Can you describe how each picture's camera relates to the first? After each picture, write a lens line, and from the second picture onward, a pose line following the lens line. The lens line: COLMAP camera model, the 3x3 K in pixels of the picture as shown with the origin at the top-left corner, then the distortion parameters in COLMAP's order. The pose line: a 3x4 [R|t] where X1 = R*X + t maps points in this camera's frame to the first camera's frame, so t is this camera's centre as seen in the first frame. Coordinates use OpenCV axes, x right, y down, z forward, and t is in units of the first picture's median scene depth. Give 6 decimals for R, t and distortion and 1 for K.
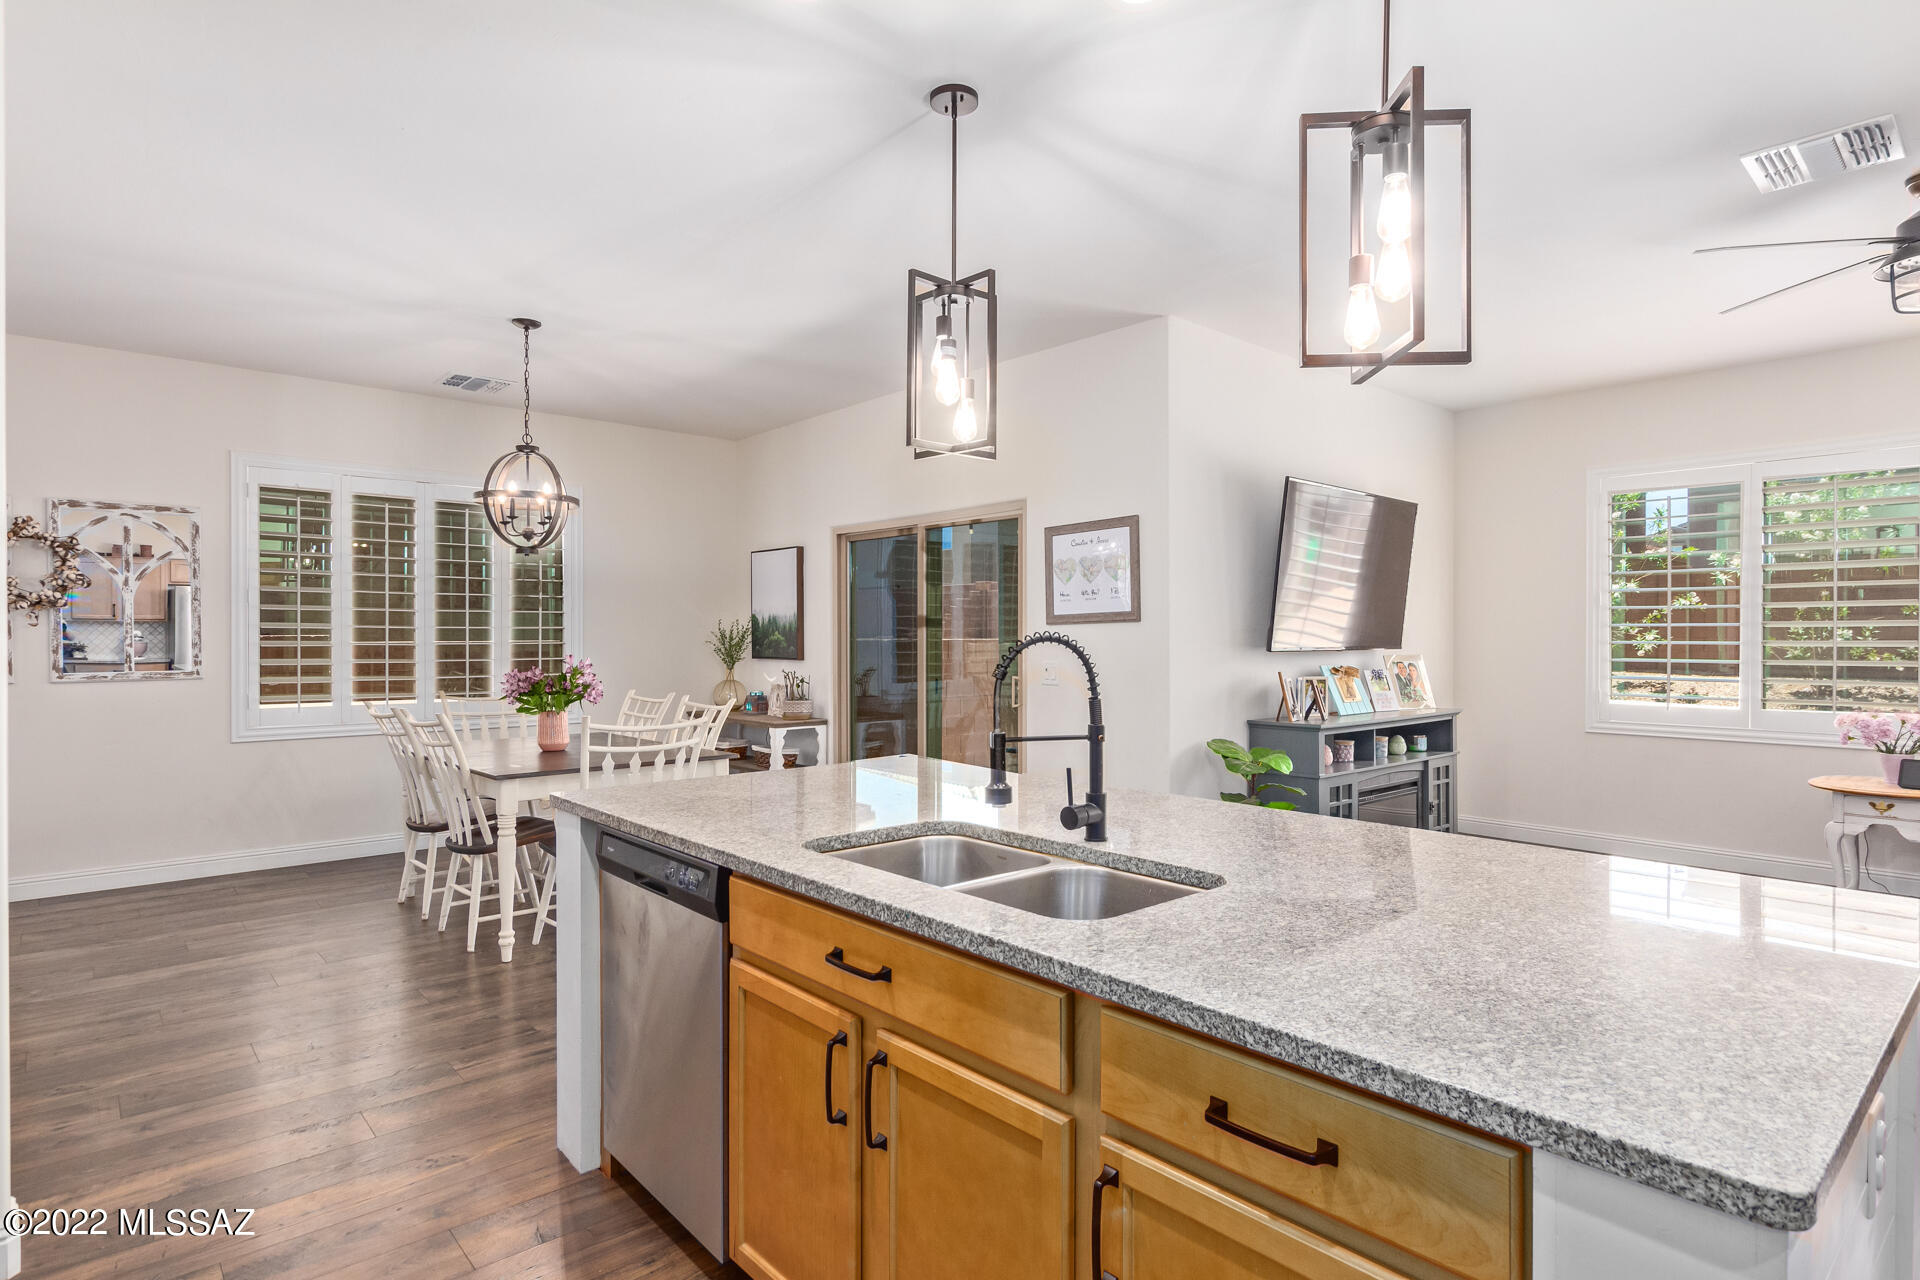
lens RADIAL K [[1011.7, 0, 959.6], [0, 1011.7, 642.1], [0, 0, 1]] dist [0.002928, -0.003792]
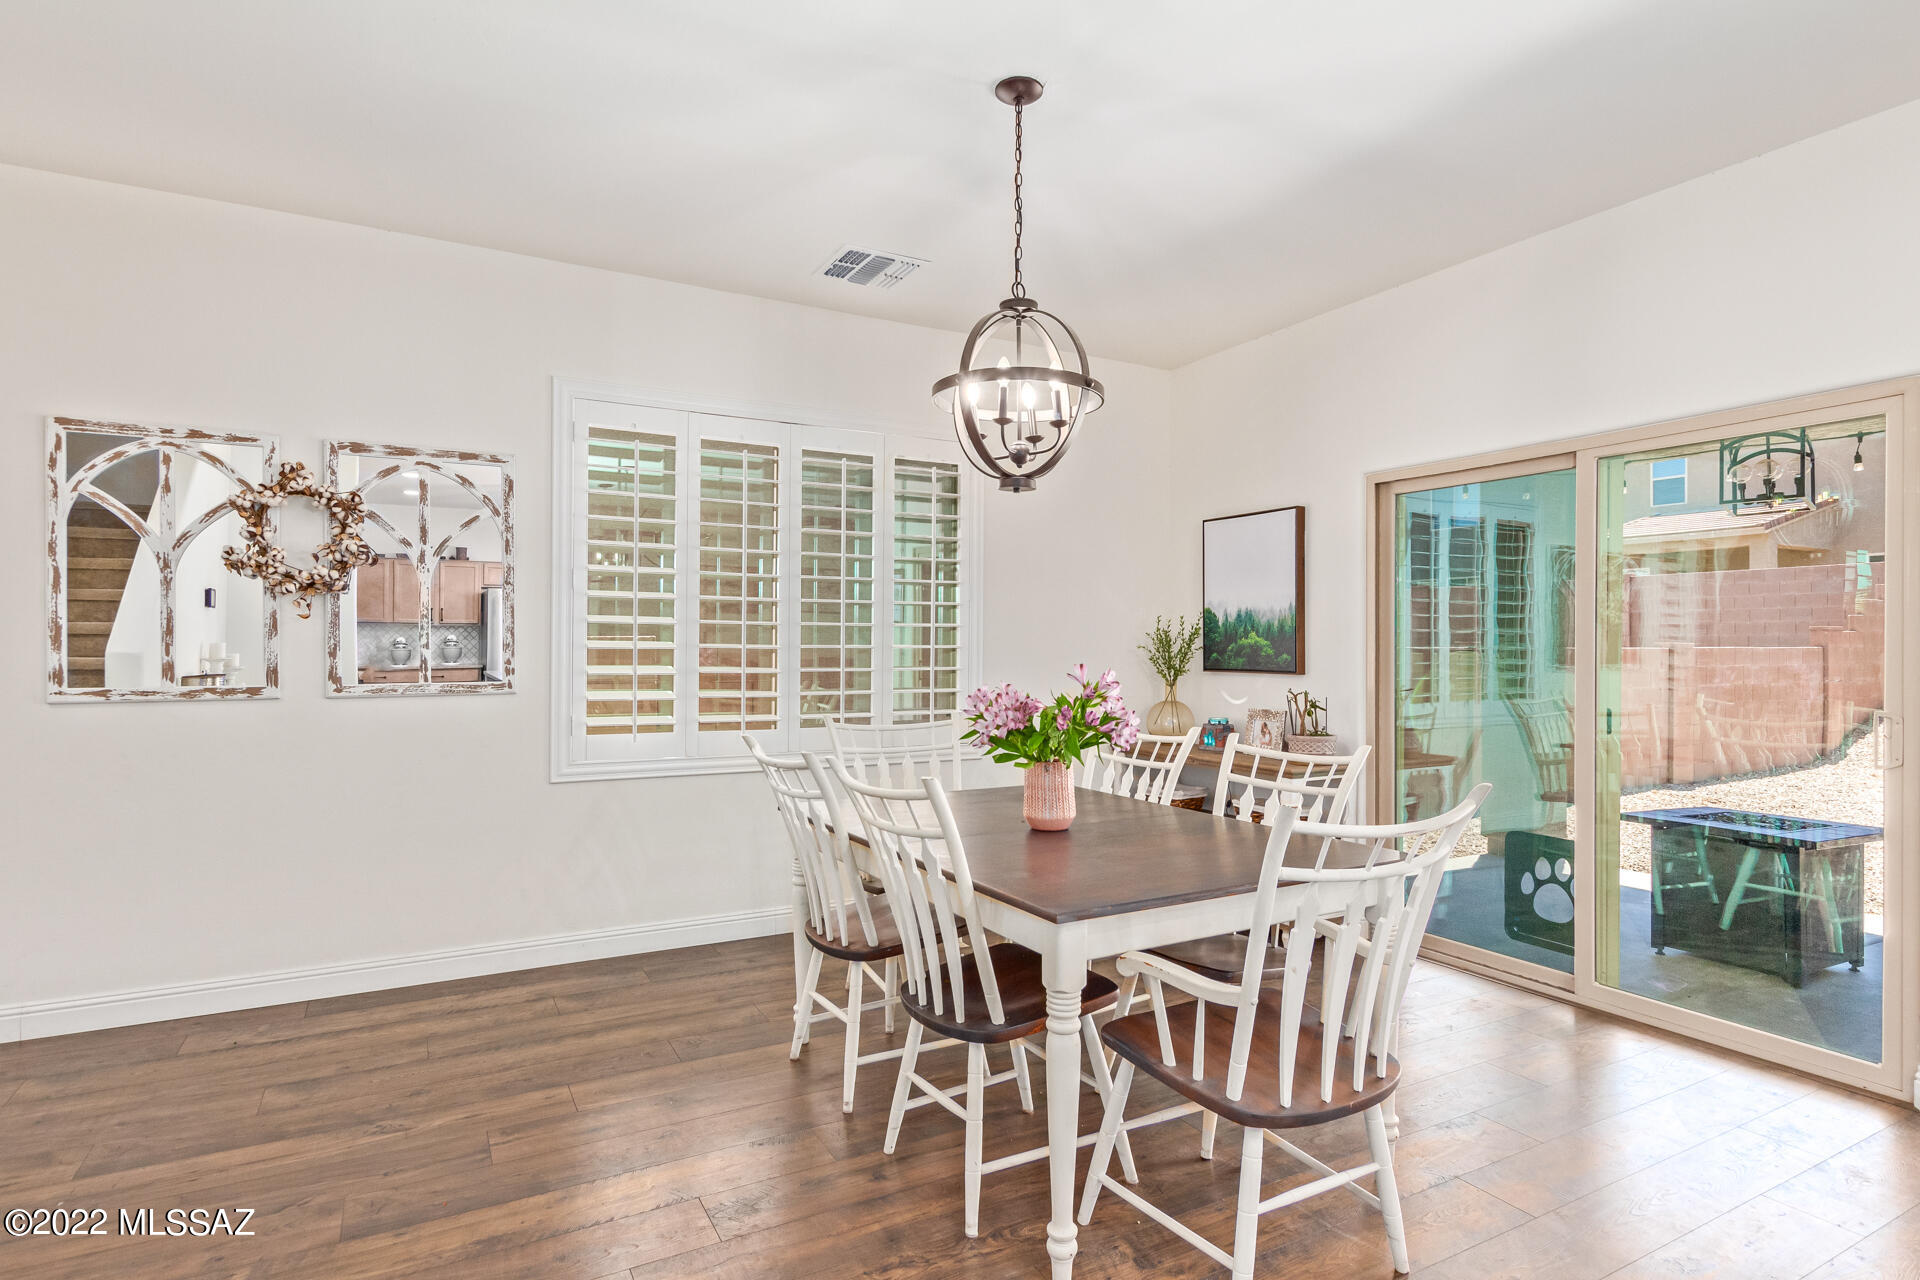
lens RADIAL K [[1011.7, 0, 986.5], [0, 1011.7, 645.5], [0, 0, 1]] dist [0.002928, -0.003792]
pose [[0.979329, 0.003602, -0.202242, -0.288327], [-0.005062, 0.999965, -0.006702, 0.005118], [0.202211, 0.007587, 0.979313, 0.380927]]
